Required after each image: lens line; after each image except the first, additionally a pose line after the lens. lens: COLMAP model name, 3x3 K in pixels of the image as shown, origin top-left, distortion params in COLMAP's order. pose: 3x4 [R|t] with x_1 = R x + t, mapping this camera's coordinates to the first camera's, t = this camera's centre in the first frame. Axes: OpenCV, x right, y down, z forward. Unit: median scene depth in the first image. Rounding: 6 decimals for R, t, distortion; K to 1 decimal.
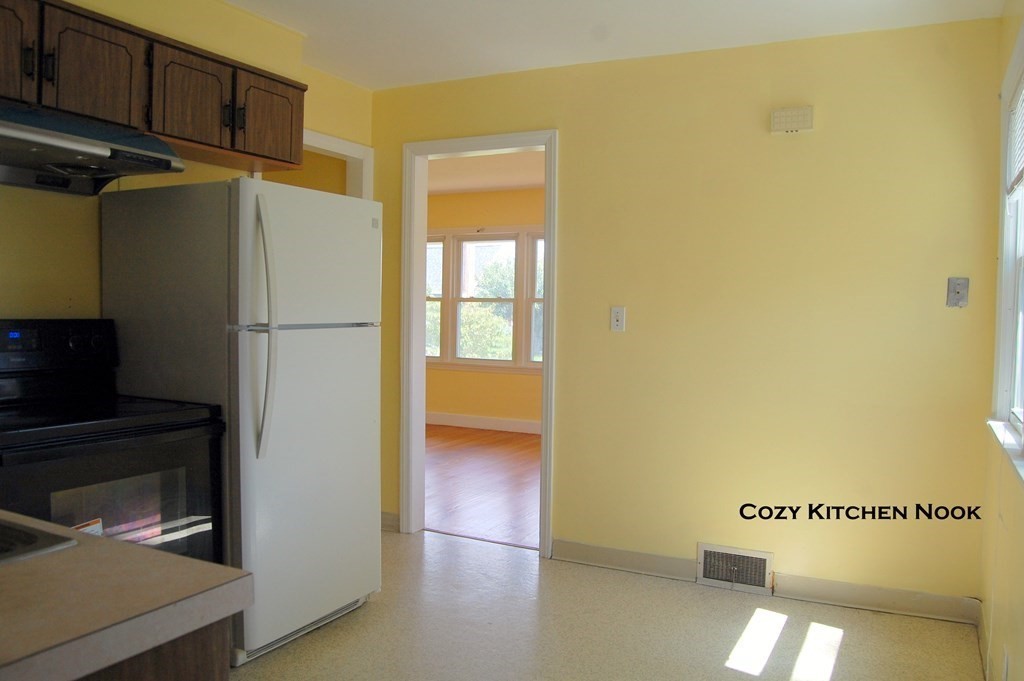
lens RADIAL K [[803.0, 0, 517.4], [0, 803.0, 341.7], [0, 0, 1]] dist [-0.094647, 0.038376]
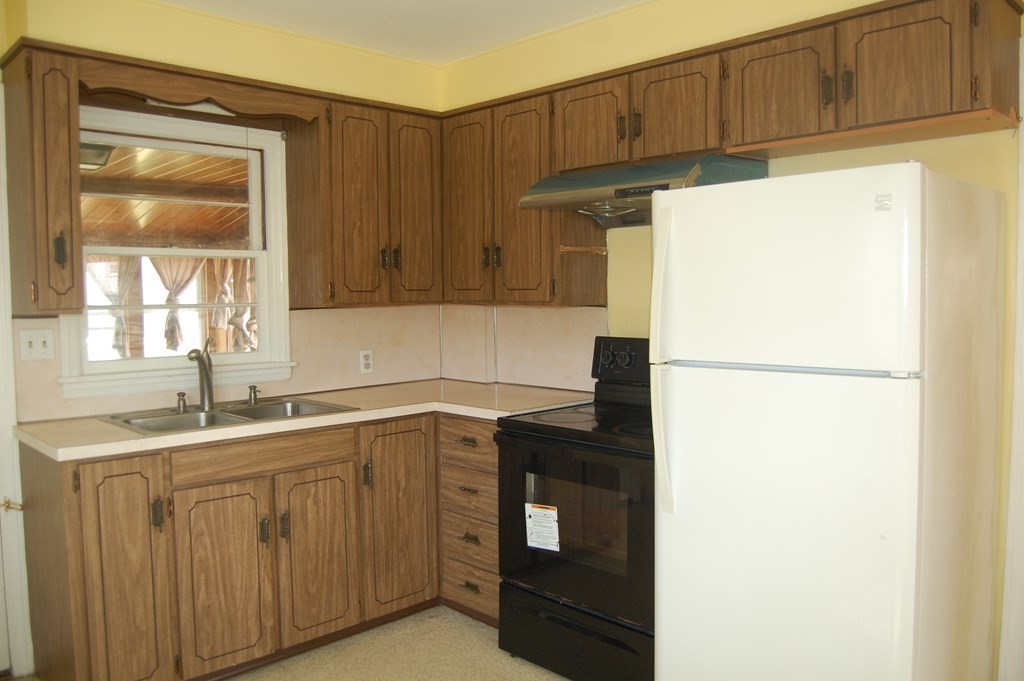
lens RADIAL K [[803.0, 0, 517.4], [0, 803.0, 341.7], [0, 0, 1]] dist [-0.094647, 0.038376]
pose [[-0.310268, 0.012348, -0.950569, 0.395971], [-0.058655, 0.997762, 0.032106, -0.043974], [0.948838, 0.065717, -0.308849, 0.846906]]
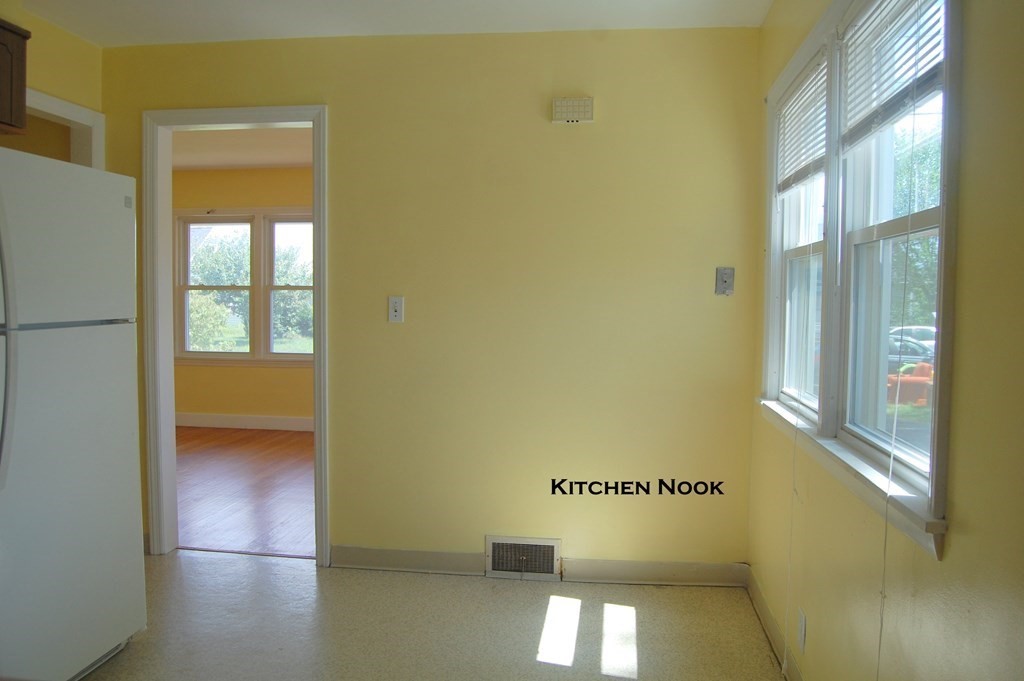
lens RADIAL K [[803.0, 0, 517.4], [0, 803.0, 341.7], [0, 0, 1]] dist [-0.094647, 0.038376]
pose [[0.938087, -0.025580, 0.345454, -0.074689], [0.018934, 0.999565, 0.022602, -0.009460], [-0.345882, -0.014662, 0.938163, 0.064059]]
